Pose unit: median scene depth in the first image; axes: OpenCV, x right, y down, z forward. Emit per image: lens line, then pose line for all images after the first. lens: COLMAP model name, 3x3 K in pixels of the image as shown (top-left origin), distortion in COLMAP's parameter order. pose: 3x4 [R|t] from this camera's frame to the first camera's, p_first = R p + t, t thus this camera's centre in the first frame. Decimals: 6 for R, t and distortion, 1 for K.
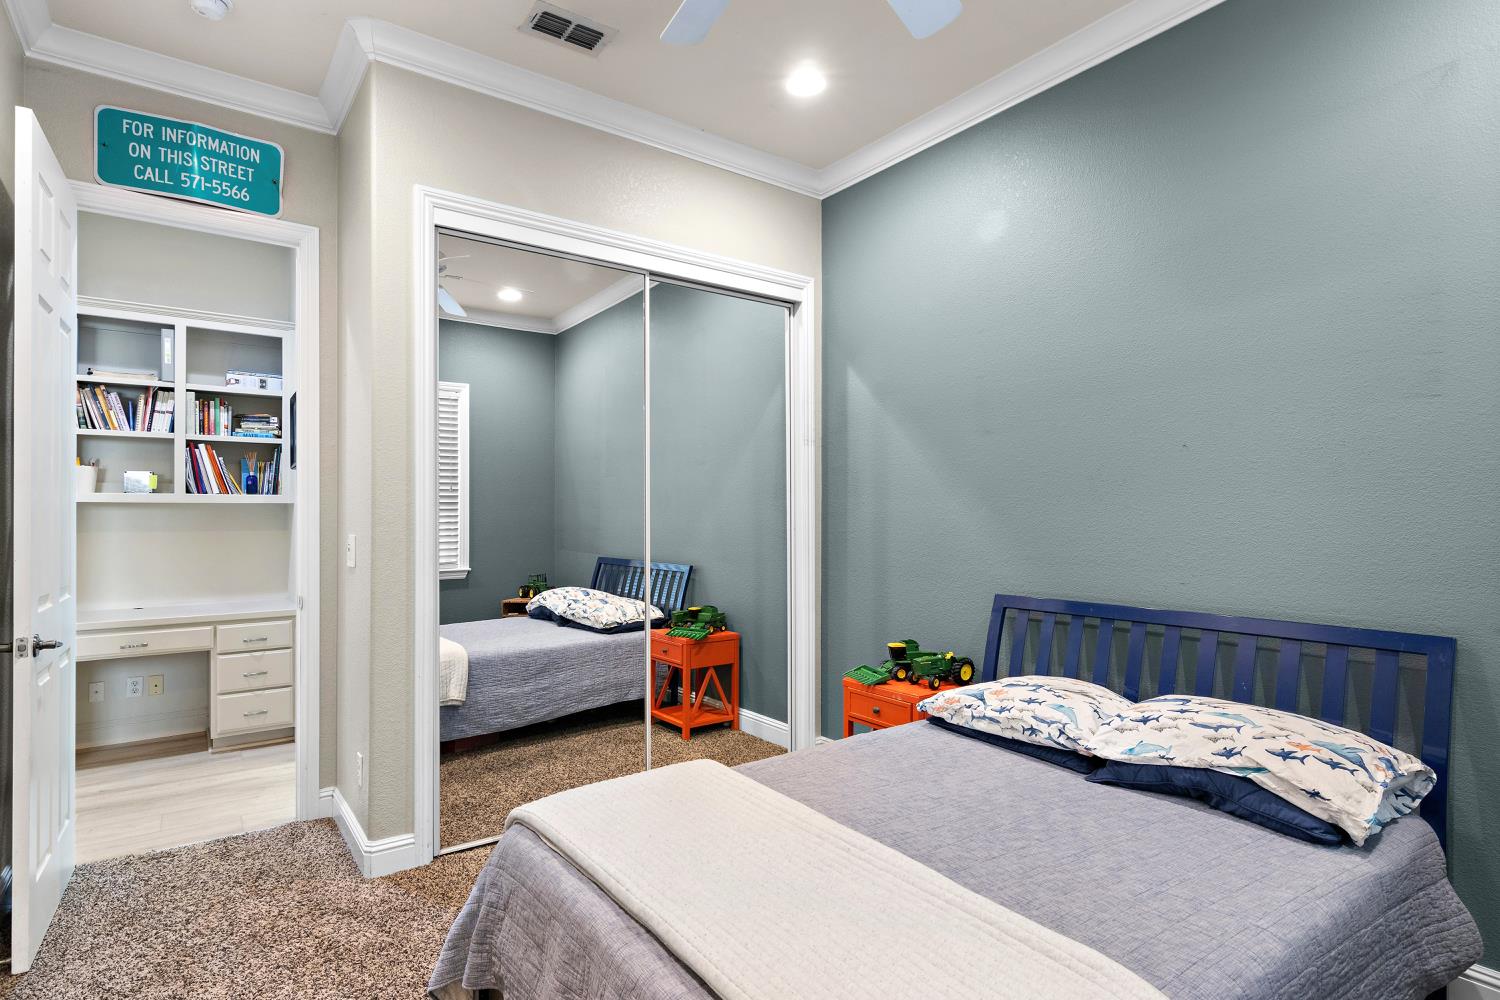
lens RADIAL K [[767.1, 0, 747.9], [0, 767.1, 505.3], [0, 0, 1]] dist [-0.005073, 0.005779]
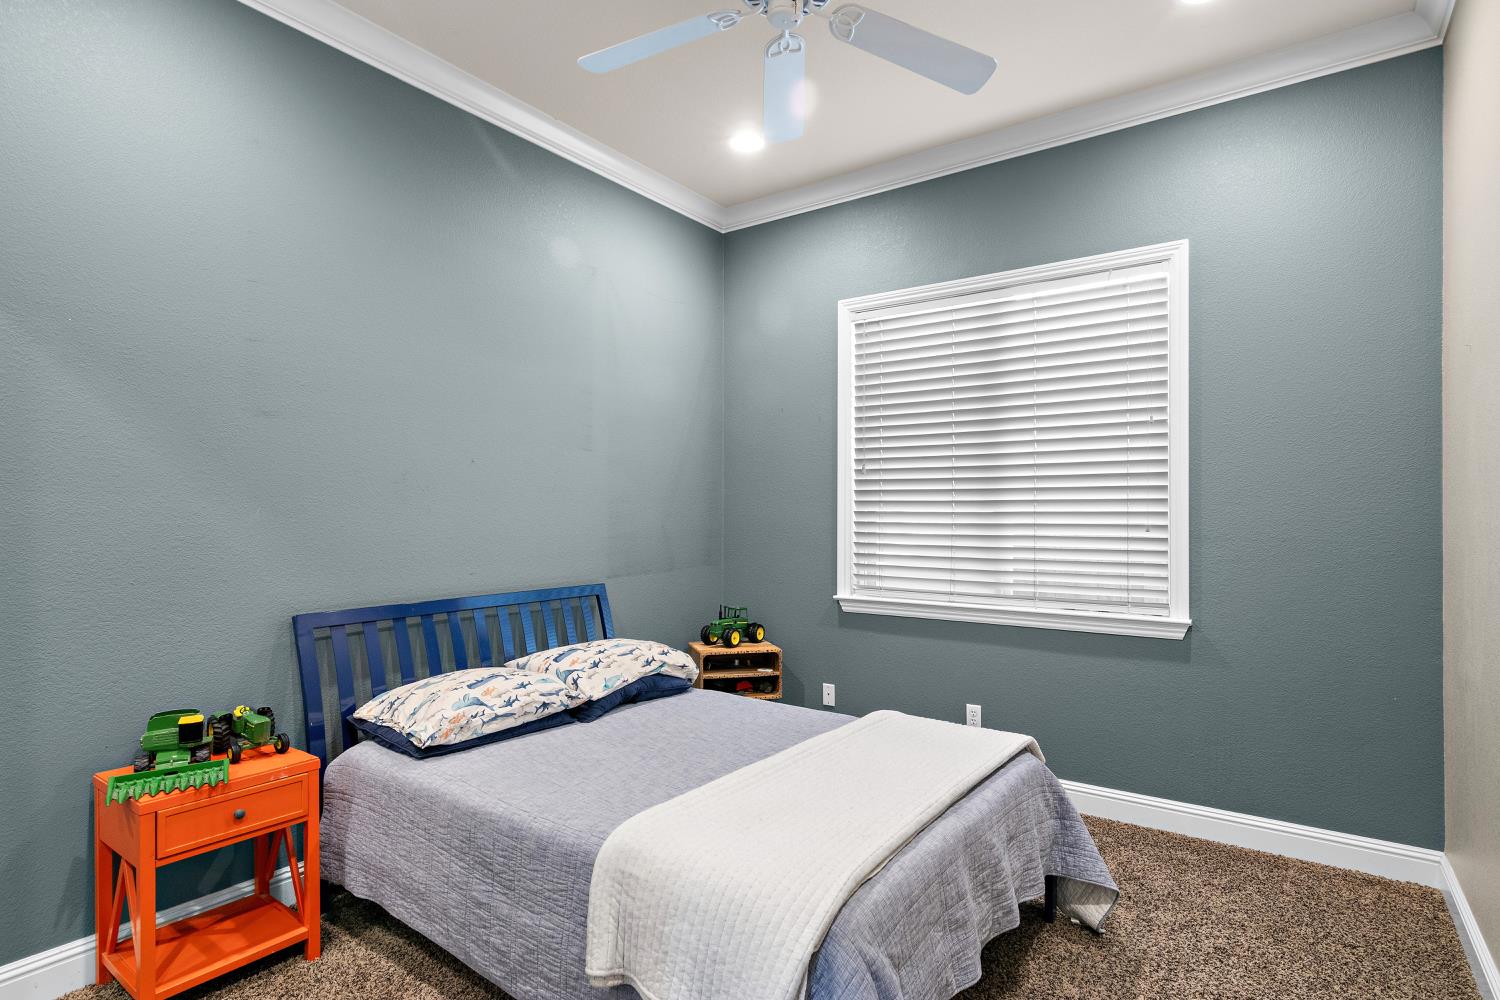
lens RADIAL K [[767.1, 0, 747.5], [0, 767.1, 507.8], [0, 0, 1]] dist [-0.005073, 0.005779]
pose [[-0.309359, 0.003229, 0.950940, -0.911558], [-0.013743, 0.999875, -0.007866, -0.000001], [-0.950846, -0.015502, -0.309276, 1.186143]]
